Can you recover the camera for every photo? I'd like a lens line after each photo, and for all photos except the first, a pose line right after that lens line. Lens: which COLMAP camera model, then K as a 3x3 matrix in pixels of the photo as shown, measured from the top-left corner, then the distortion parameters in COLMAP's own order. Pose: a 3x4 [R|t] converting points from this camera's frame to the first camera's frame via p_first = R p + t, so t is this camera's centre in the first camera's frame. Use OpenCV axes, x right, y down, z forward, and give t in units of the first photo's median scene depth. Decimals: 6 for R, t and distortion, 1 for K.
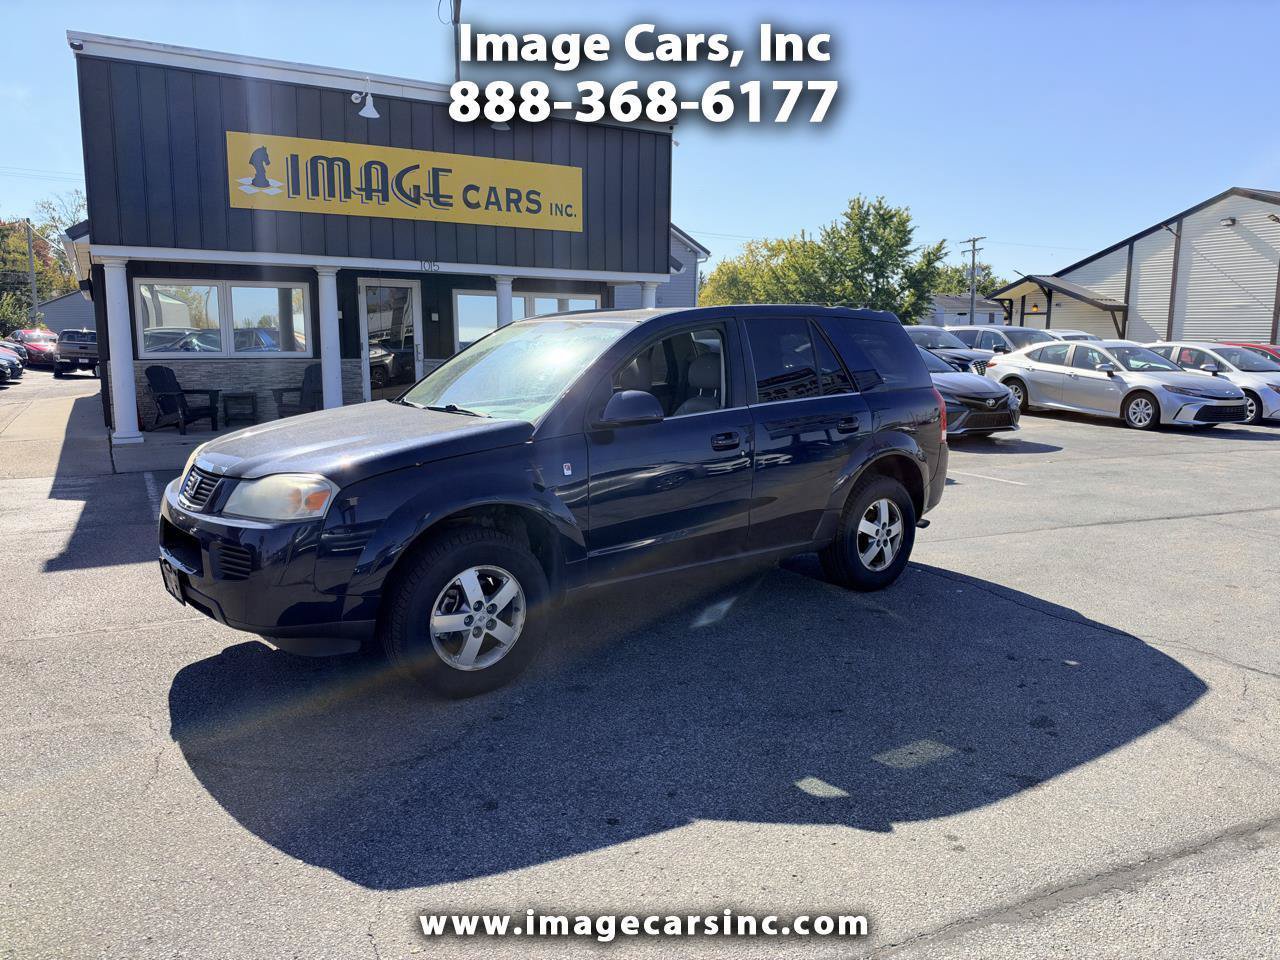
lens RADIAL K [[919.6, 0, 640.0], [0, 919.6, 480.0], [0, 0, 1]] dist [0.032447, -0.055561]
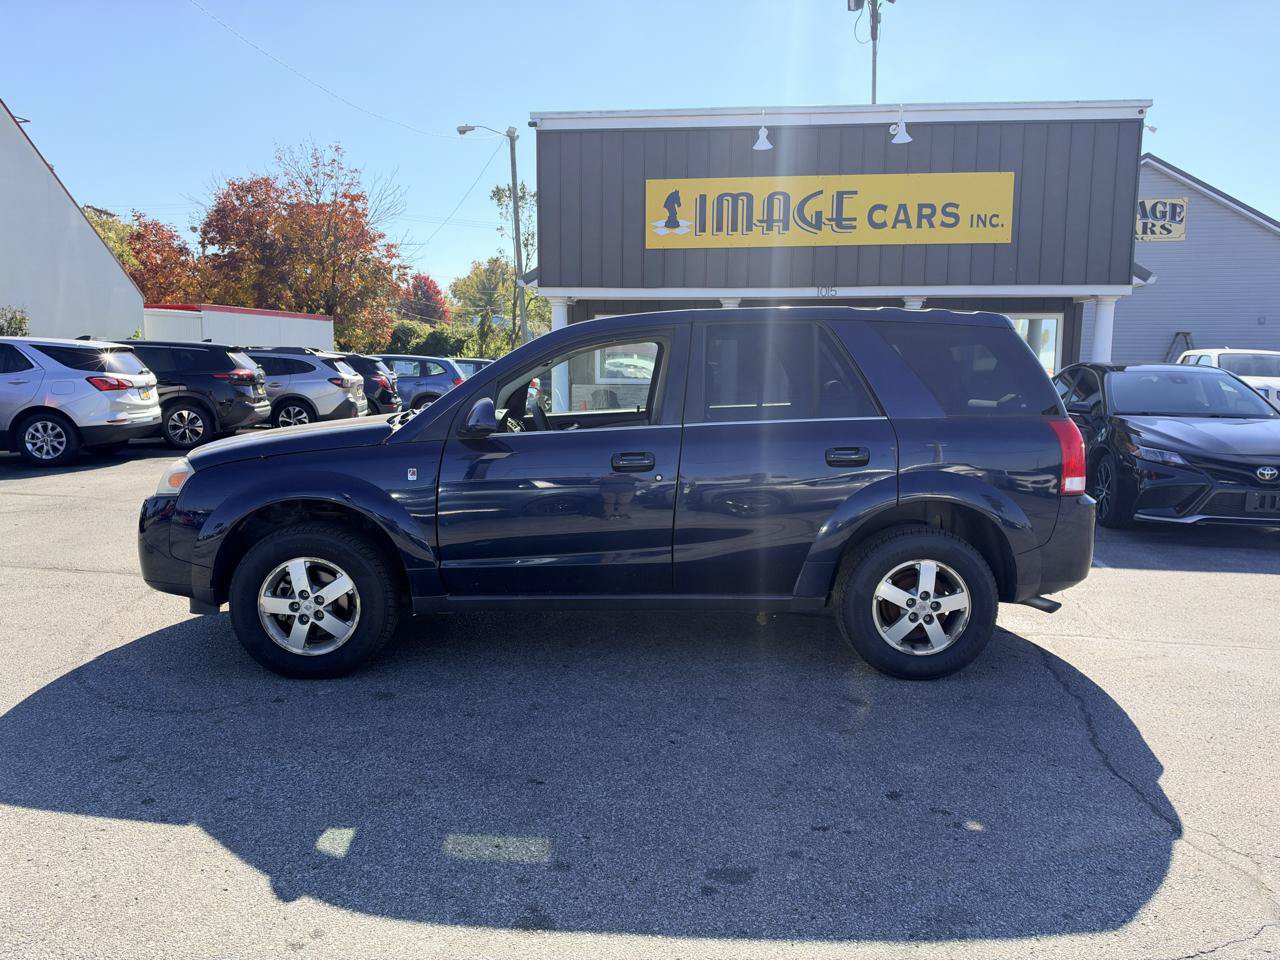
lens RADIAL K [[923.8, 0, 640.0], [0, 923.8, 480.0], [0, 0, 1]] dist [0.061075, -0.106441]
pose [[0.793795, 0.072044, -0.603903, 0.234566], [-0.095221, 0.995435, -0.006411, -0.007691], [0.600685, 0.062593, 0.797032, 0.111579]]
